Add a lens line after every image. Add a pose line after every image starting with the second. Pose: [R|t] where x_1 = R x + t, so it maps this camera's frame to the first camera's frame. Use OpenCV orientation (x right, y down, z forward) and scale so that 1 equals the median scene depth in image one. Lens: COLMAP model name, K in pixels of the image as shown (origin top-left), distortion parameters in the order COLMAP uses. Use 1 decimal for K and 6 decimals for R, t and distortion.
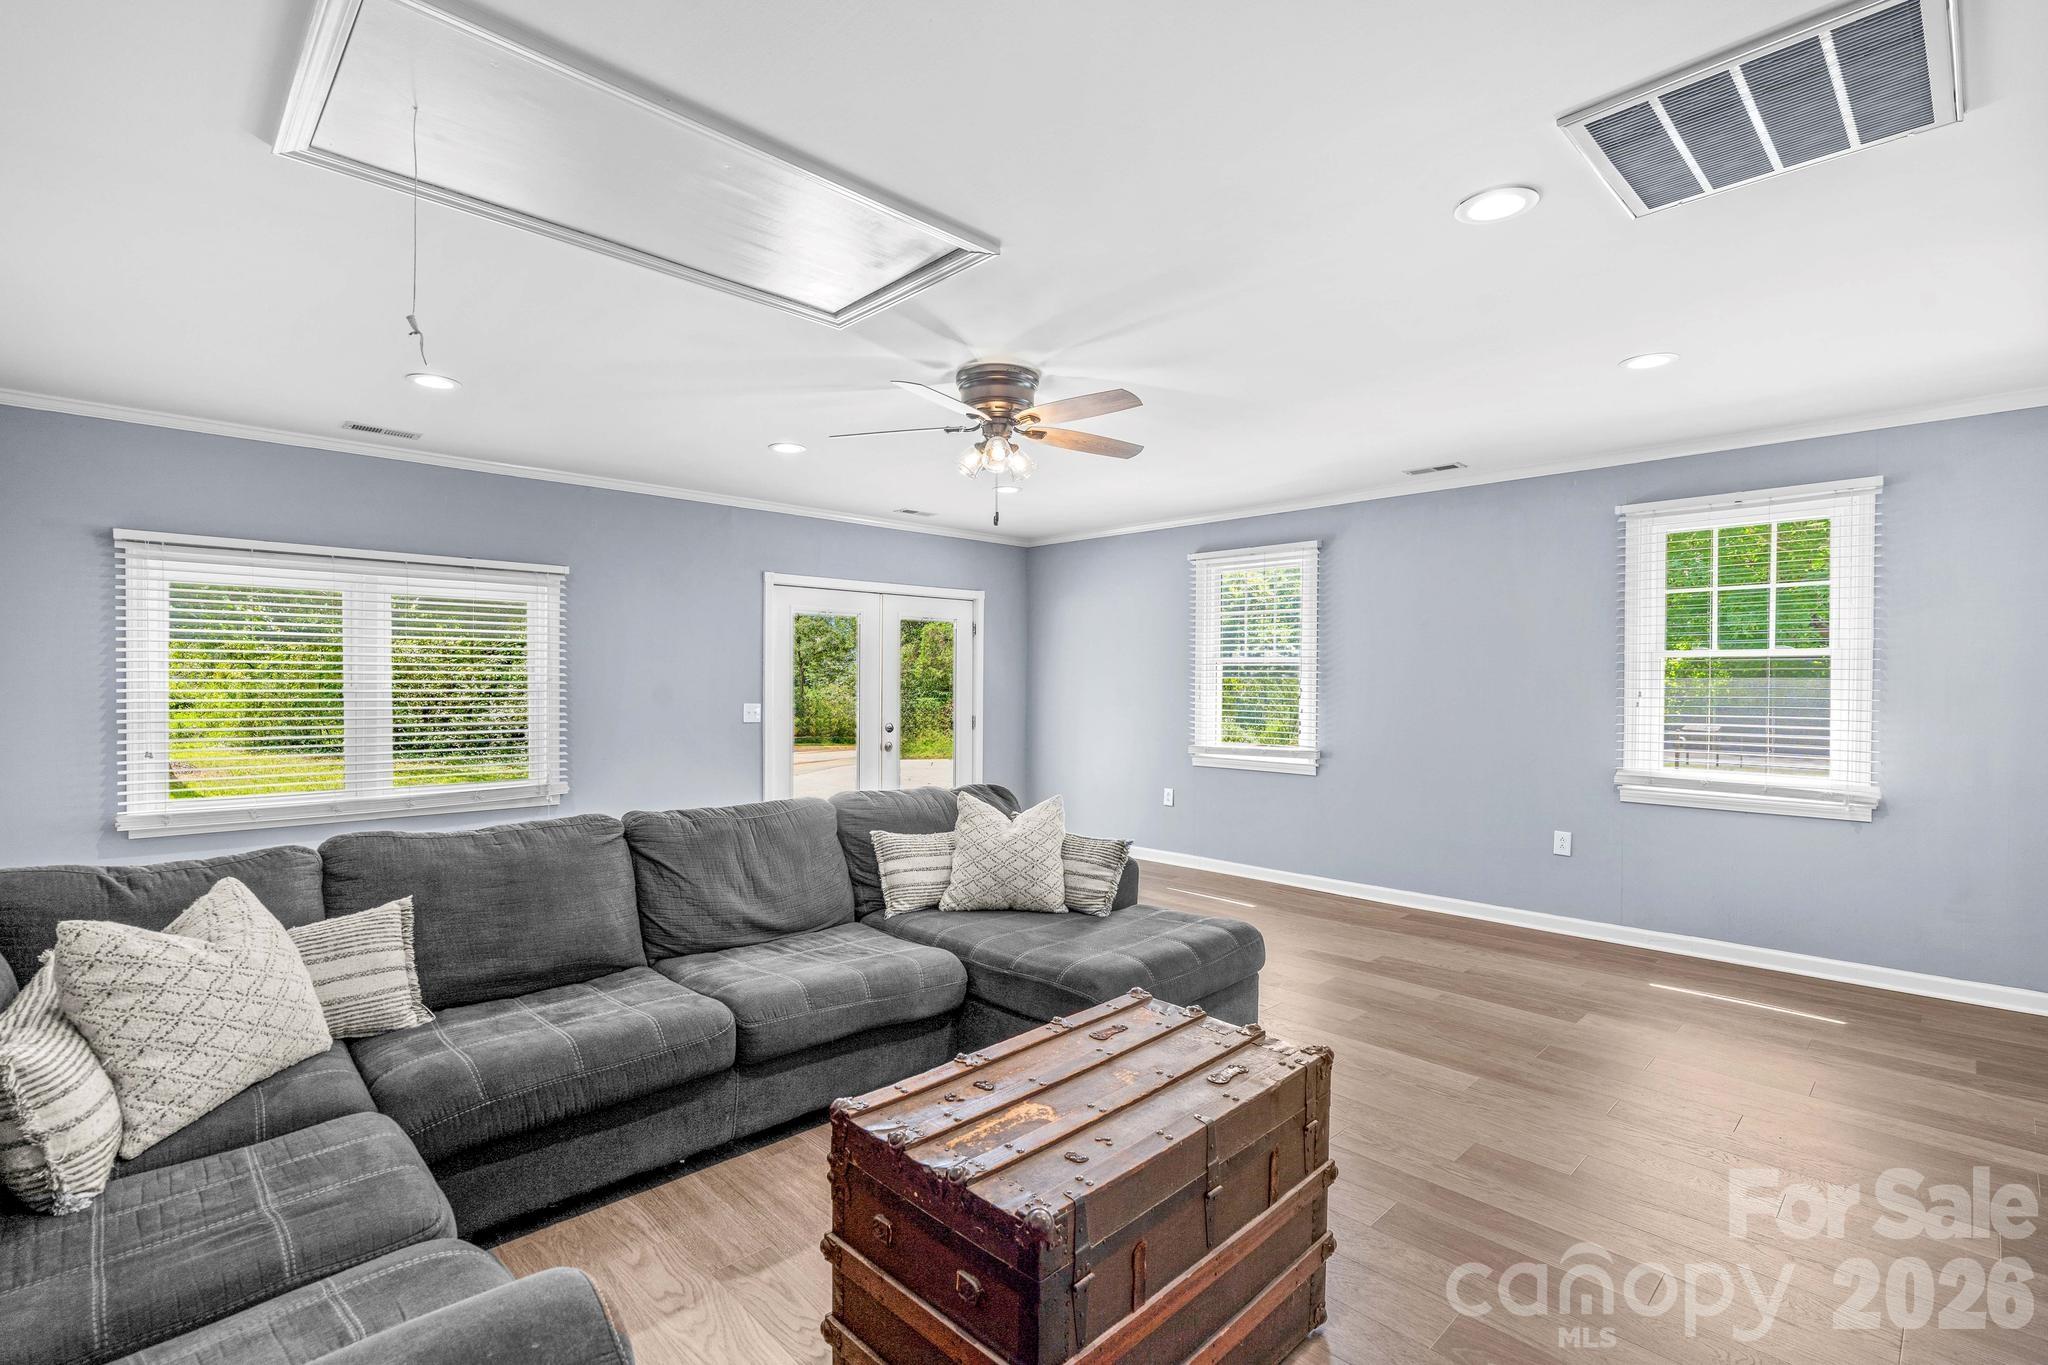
lens RADIAL K [[949.7, 0, 1022.6], [0, 949.7, 698.9], [0, 0, 1]] dist [-0.002076, -0.000243]
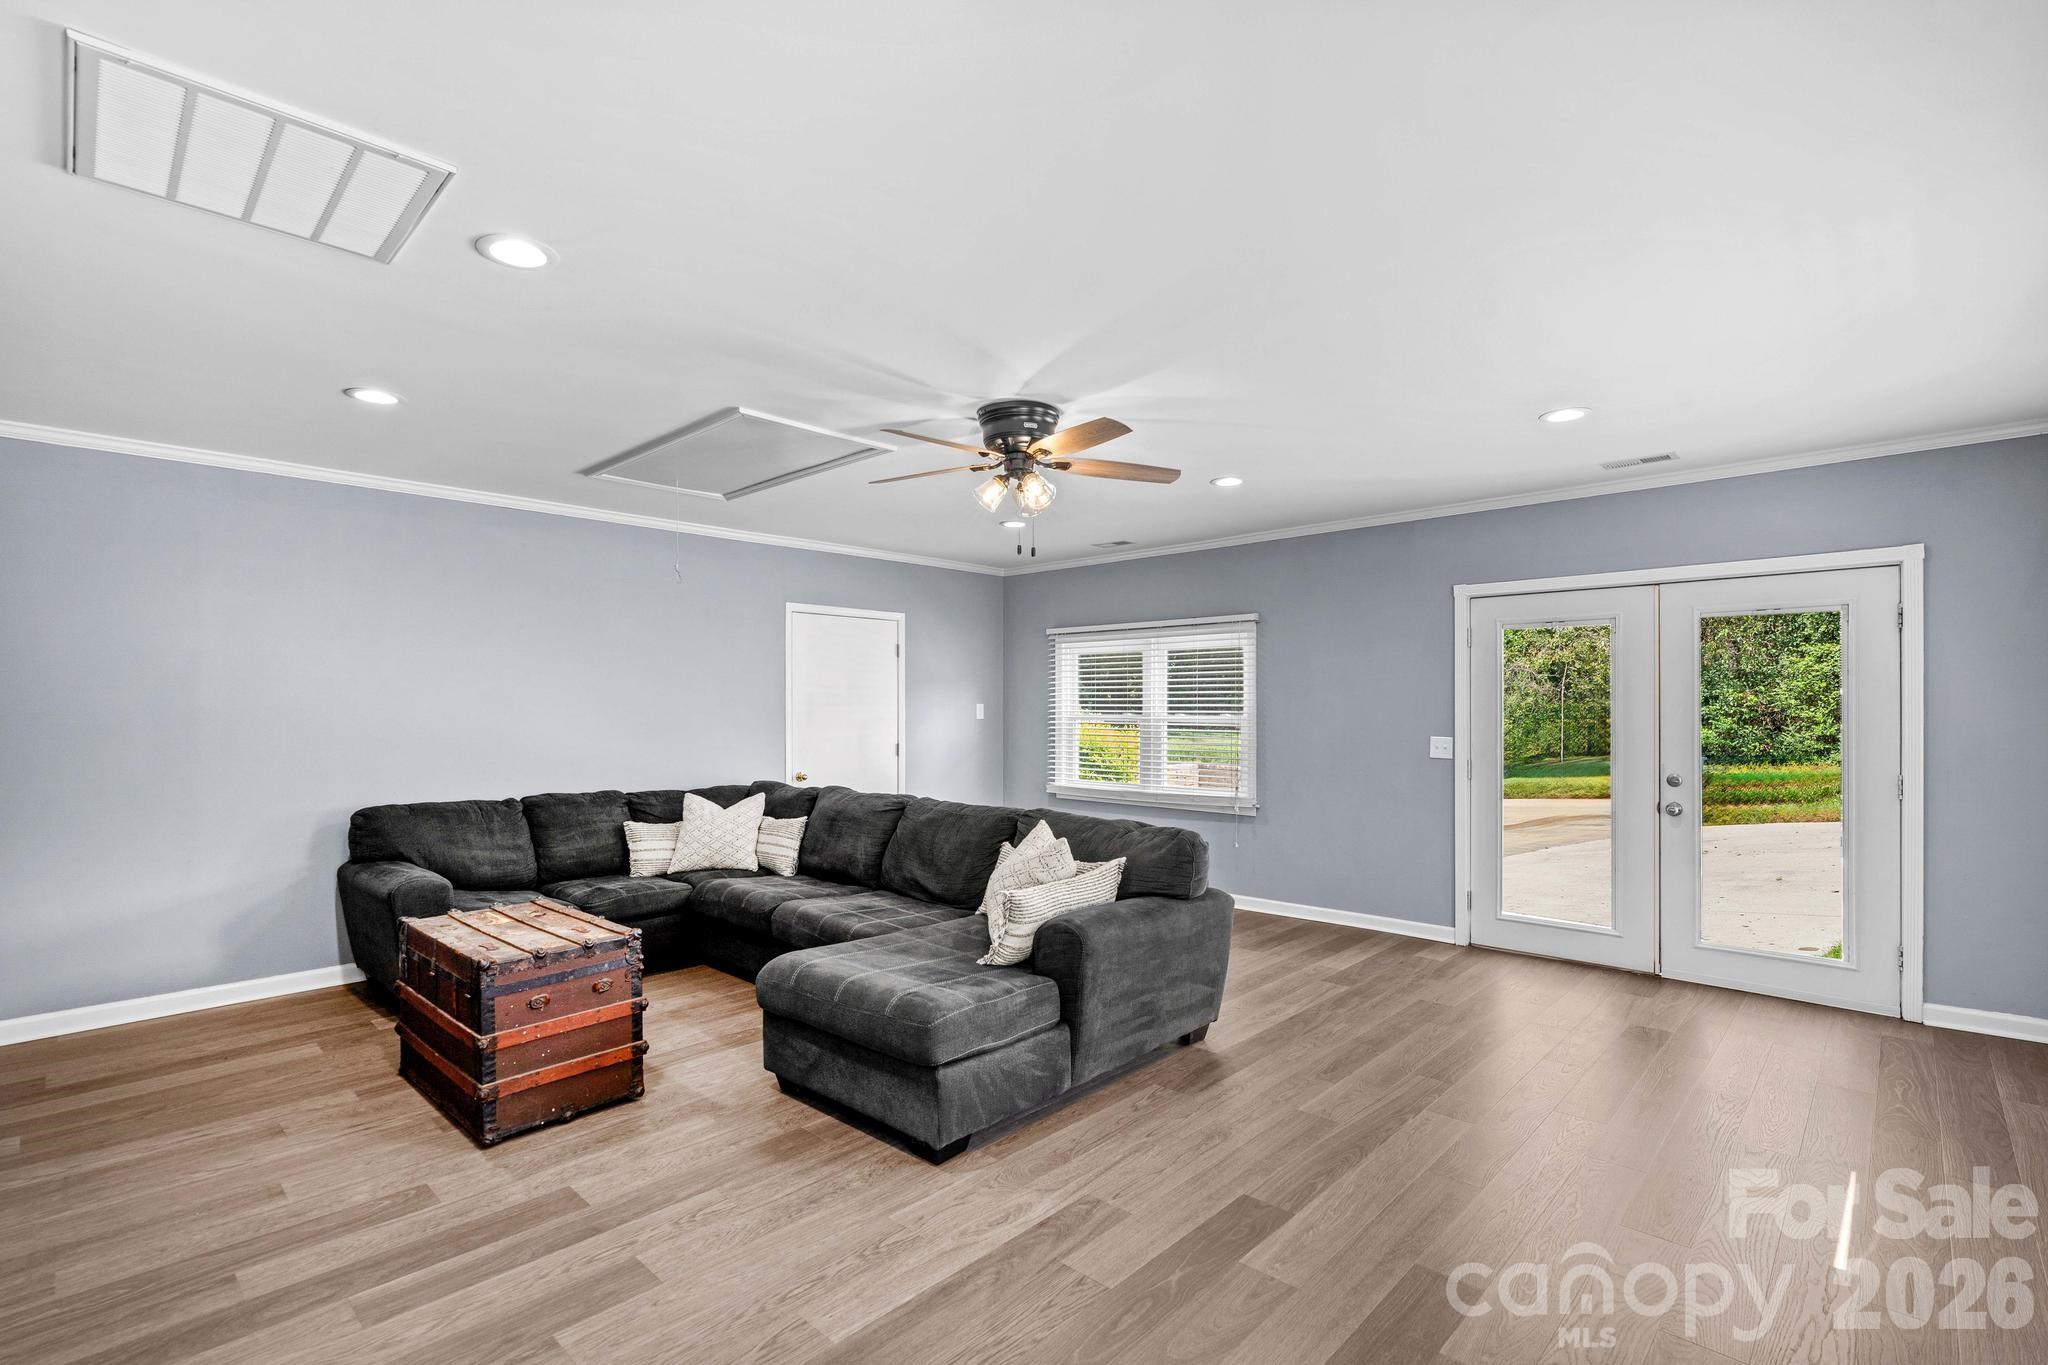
lens RADIAL K [[949.7, 0, 1022.6], [0, 949.7, 698.9], [0, 0, 1]] dist [-0.002076, -0.000243]
pose [[0.001565, -0.008313, -0.999964, 0.909923], [-0.016685, 0.999826, -0.008338, -0.025232], [0.999860, 0.016697, 0.001426, 0.938099]]
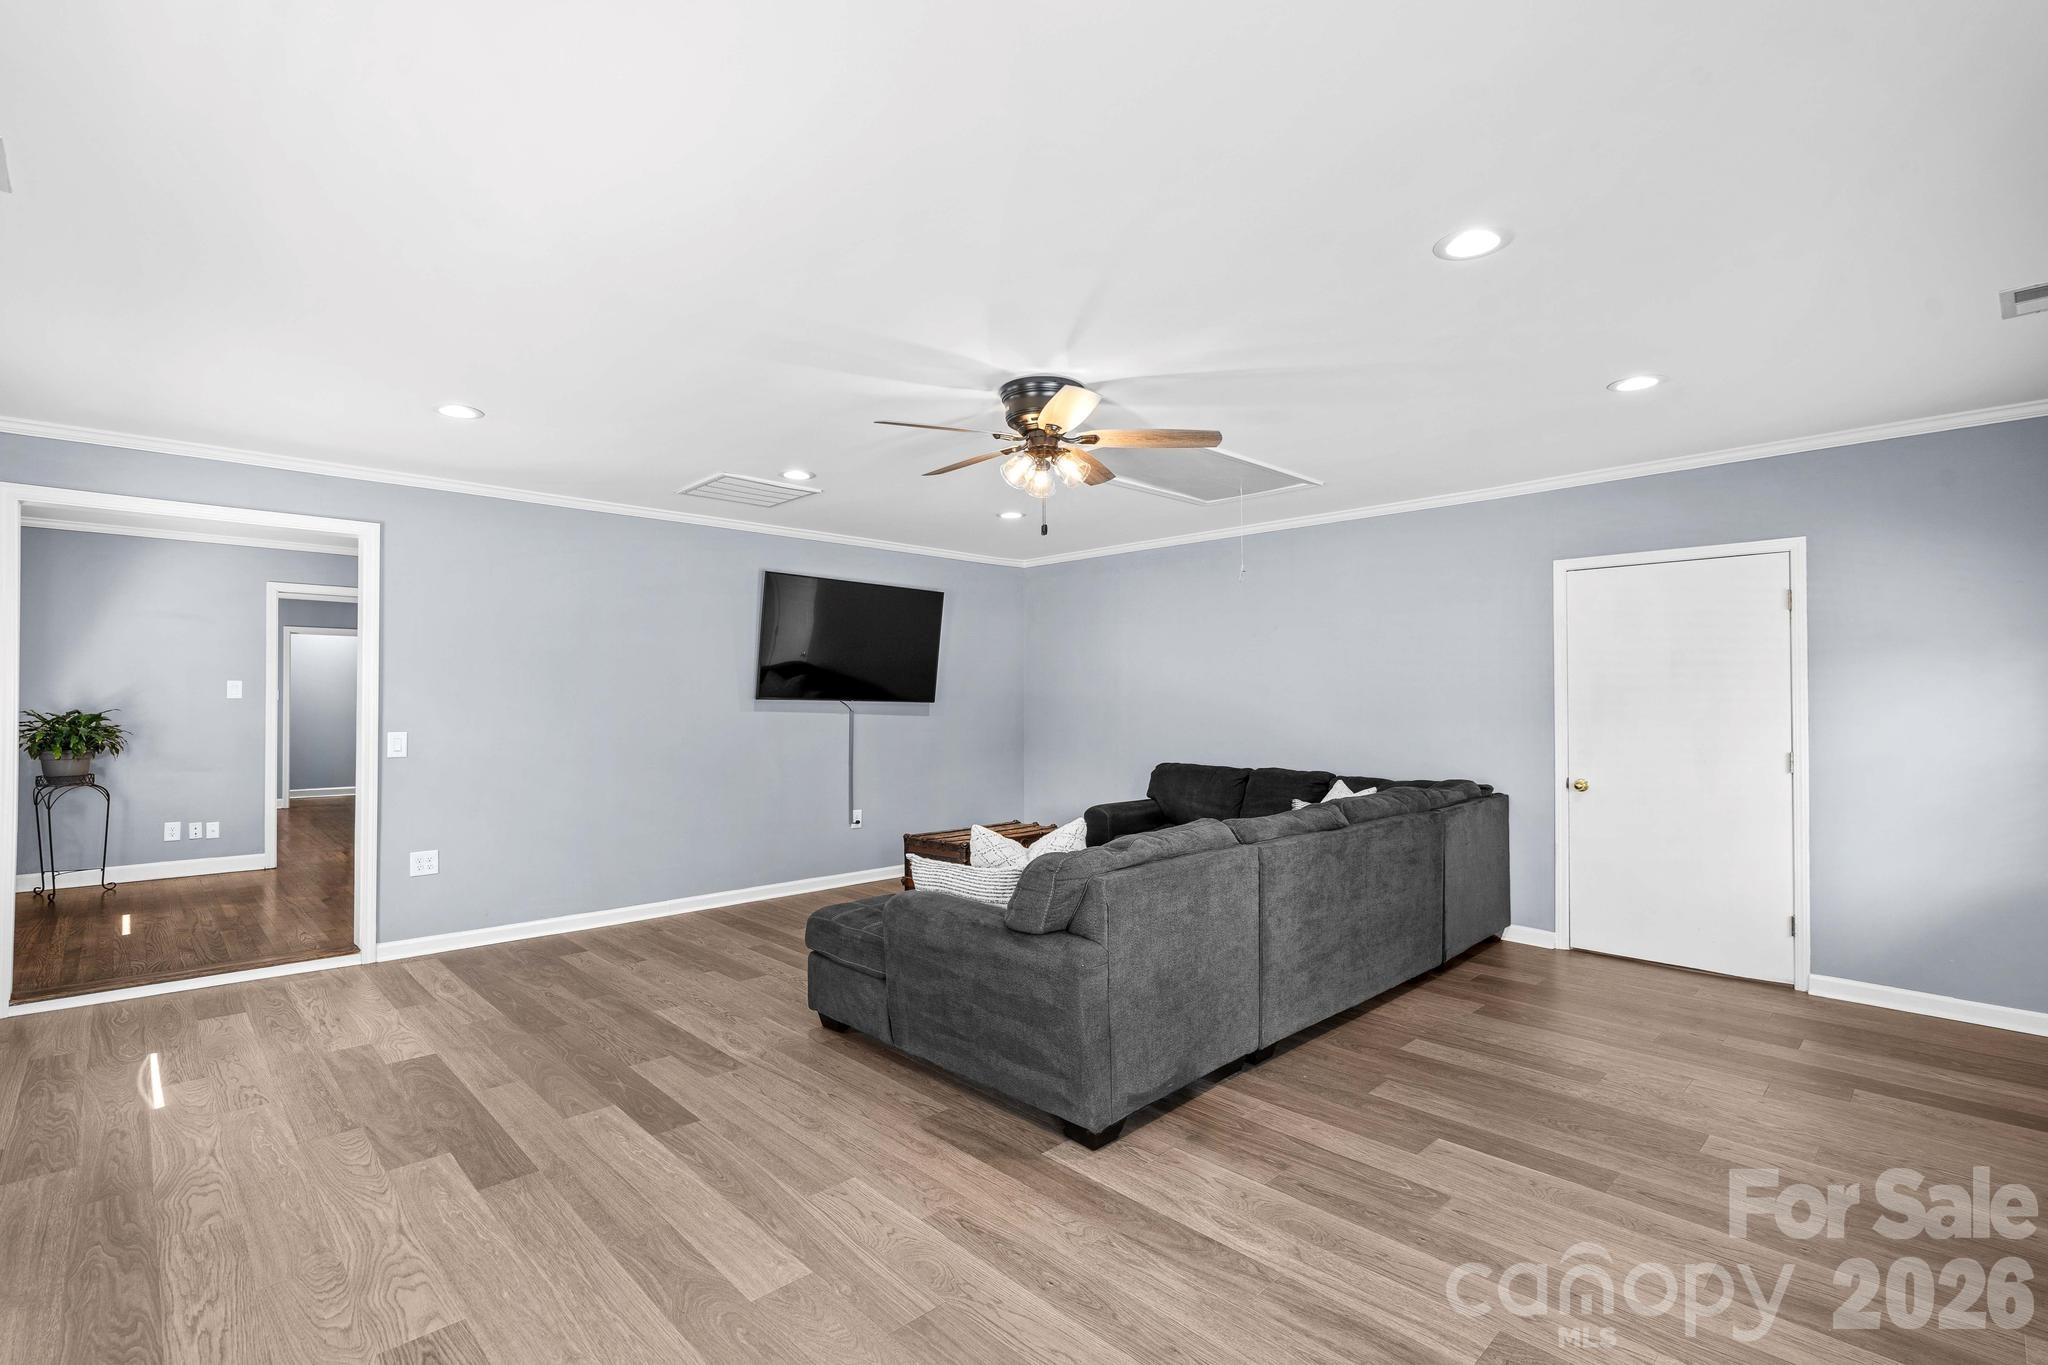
lens RADIAL K [[911.0, 0, 963.6], [0, 911.0, 681.8], [0, 0, 1]] dist [0.020966, -0.000046]
pose [[-0.997790, -0.001107, 0.066436, -0.014585], [-0.000989, 0.999998, 0.001814, -0.037082], [-0.066437, 0.001745, -0.997789, 1.814222]]
